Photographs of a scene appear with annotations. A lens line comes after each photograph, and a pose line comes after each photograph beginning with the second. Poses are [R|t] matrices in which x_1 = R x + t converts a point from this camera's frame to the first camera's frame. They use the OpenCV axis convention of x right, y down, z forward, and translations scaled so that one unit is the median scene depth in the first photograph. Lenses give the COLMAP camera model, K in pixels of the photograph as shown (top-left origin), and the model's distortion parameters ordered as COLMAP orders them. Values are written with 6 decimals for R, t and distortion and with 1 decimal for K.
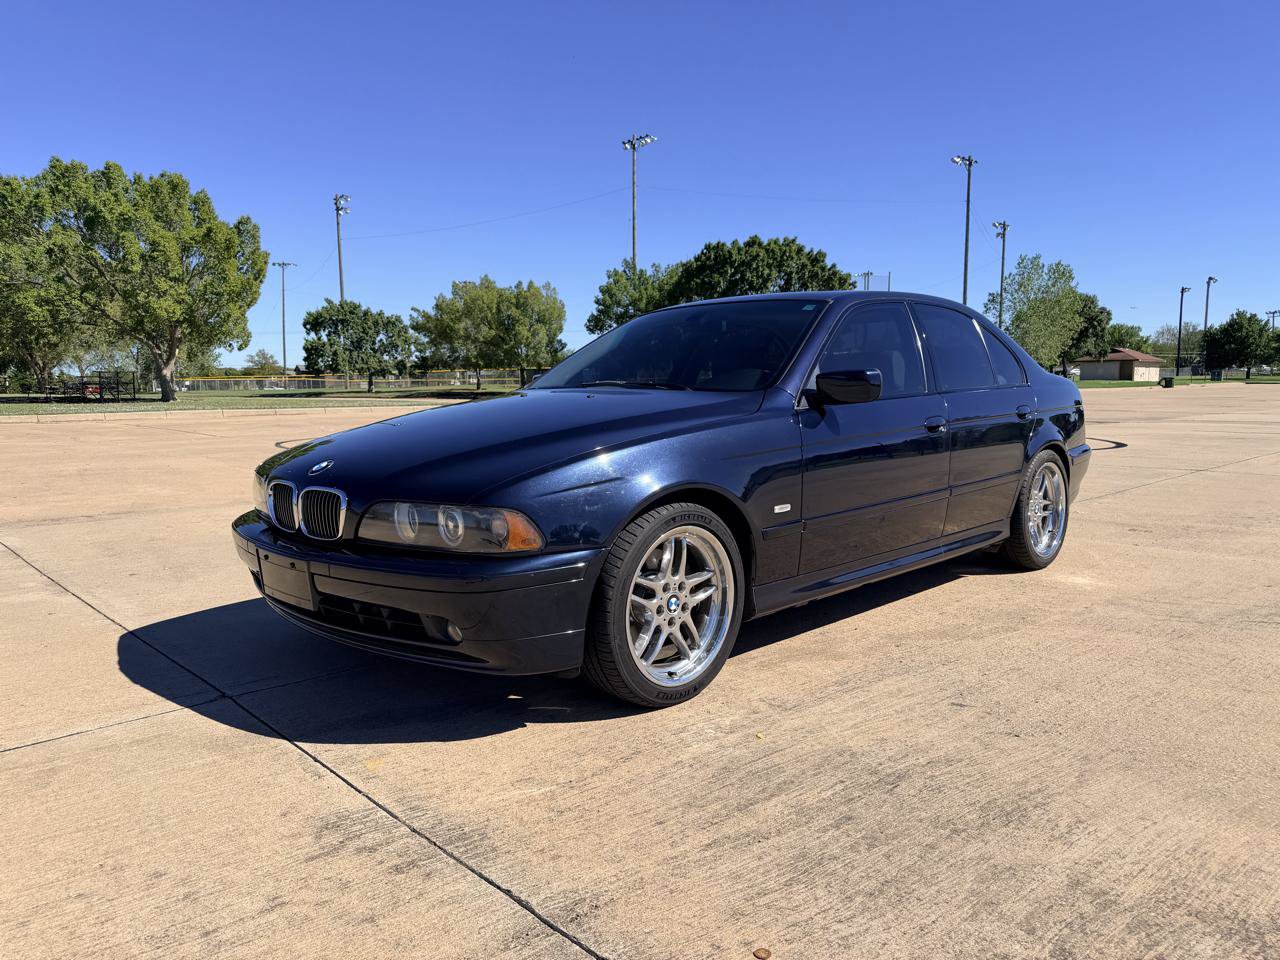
lens RADIAL K [[896.2, 0, 640.2], [0, 896.2, 483.6], [0, 0, 1]] dist [0.096885, -0.159125]
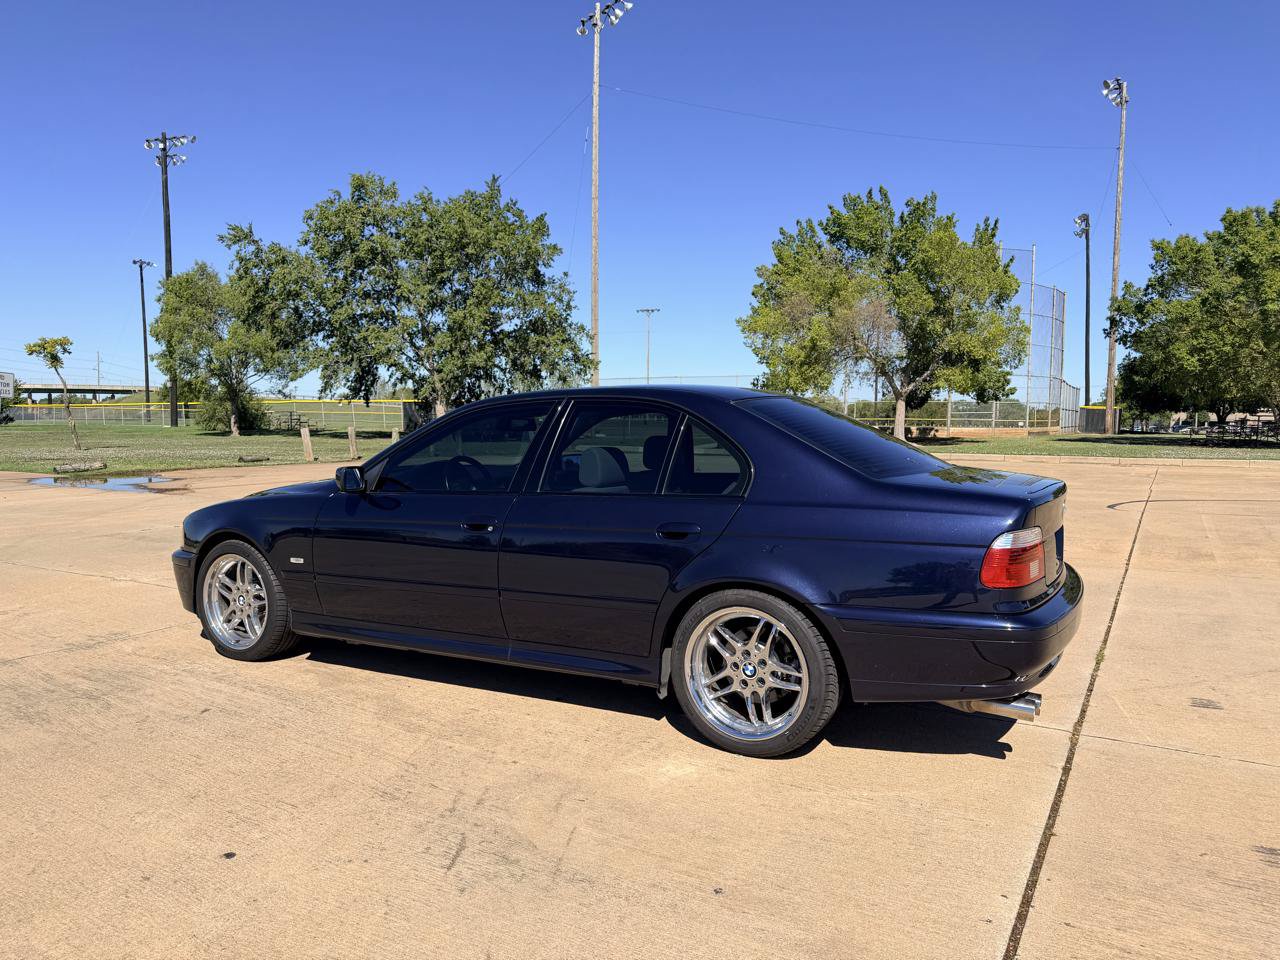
lens RADIAL K [[895.2, 0, 650.4], [0, 895.2, 483.3], [0, 0, 1]] dist [0.059727, -0.082583]
pose [[0.289614, 0.072715, -0.954377, 0.072491], [-0.111025, 0.992931, 0.041960, -0.009275], [0.950682, 0.093807, 0.295640, 0.047470]]
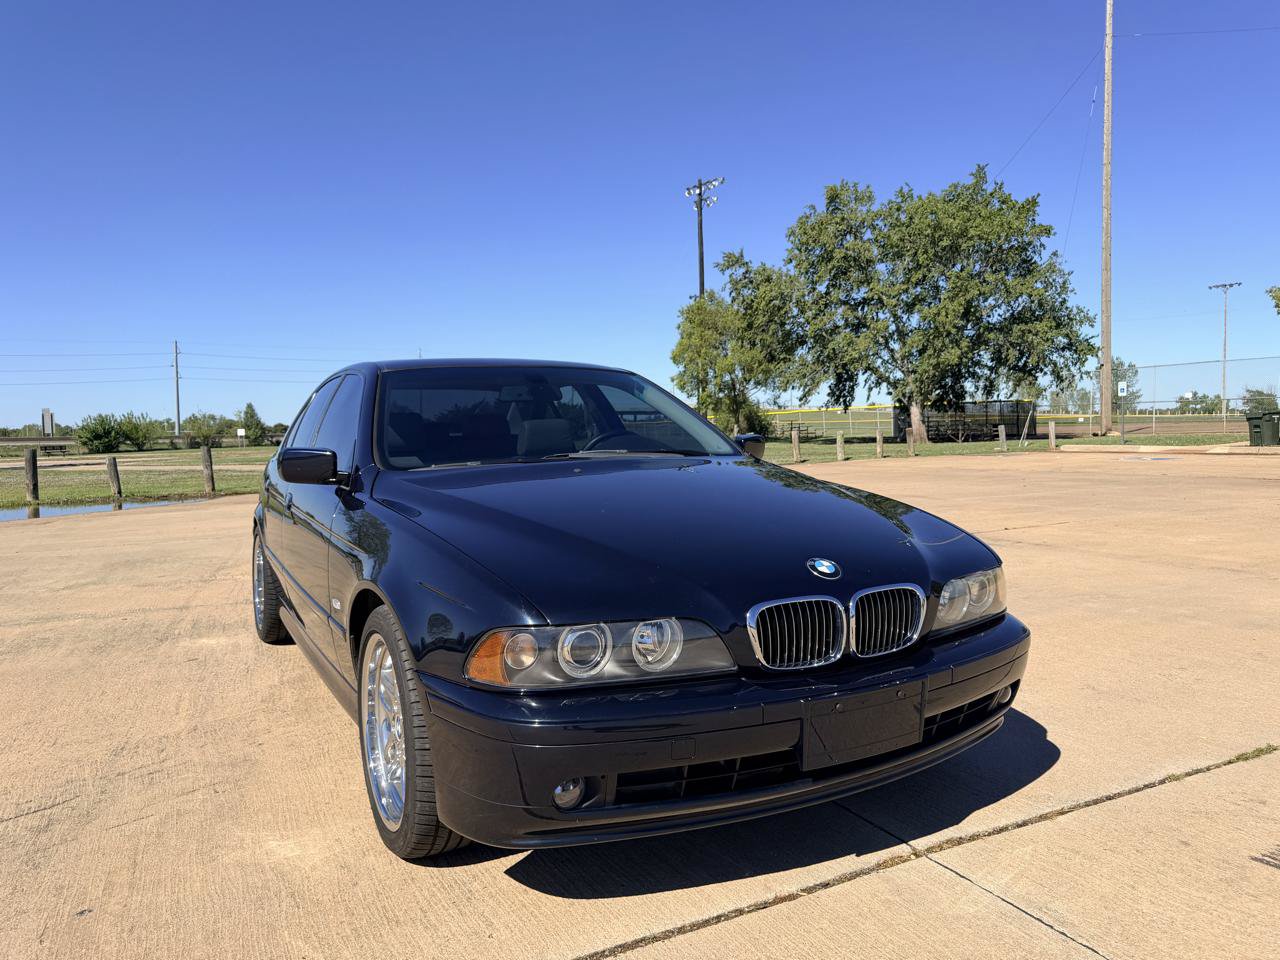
lens RADIAL K [[898.4, 0, 653.7], [0, 898.4, 476.4], [0, 0, 1]] dist [0.049203, -0.059639]
pose [[-0.274926, 0.057309, -0.959756, 0.063921], [-0.084018, 0.992971, 0.083360, -0.010651], [0.957787, 0.103555, -0.268179, 0.084754]]
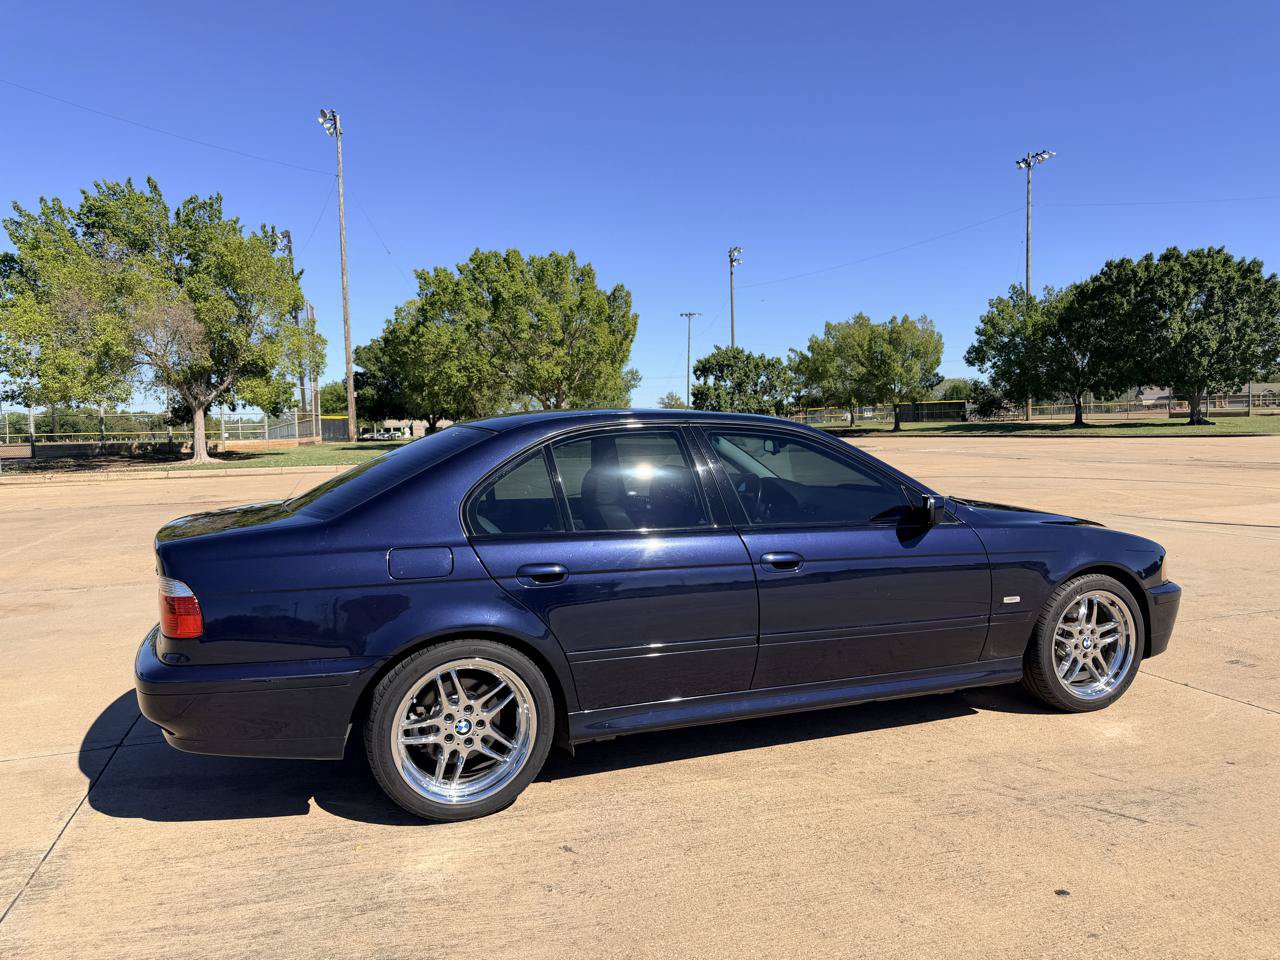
lens RADIAL K [[897.6, 0, 642.3], [0, 897.6, 485.3], [0, 0, 1]] dist [0.042589, -0.054682]
pose [[0.907004, 0.013355, -0.420910, 0.033831], [-0.028194, 0.999180, -0.029051, -0.005704], [0.420177, 0.038217, 0.906637, 0.003277]]
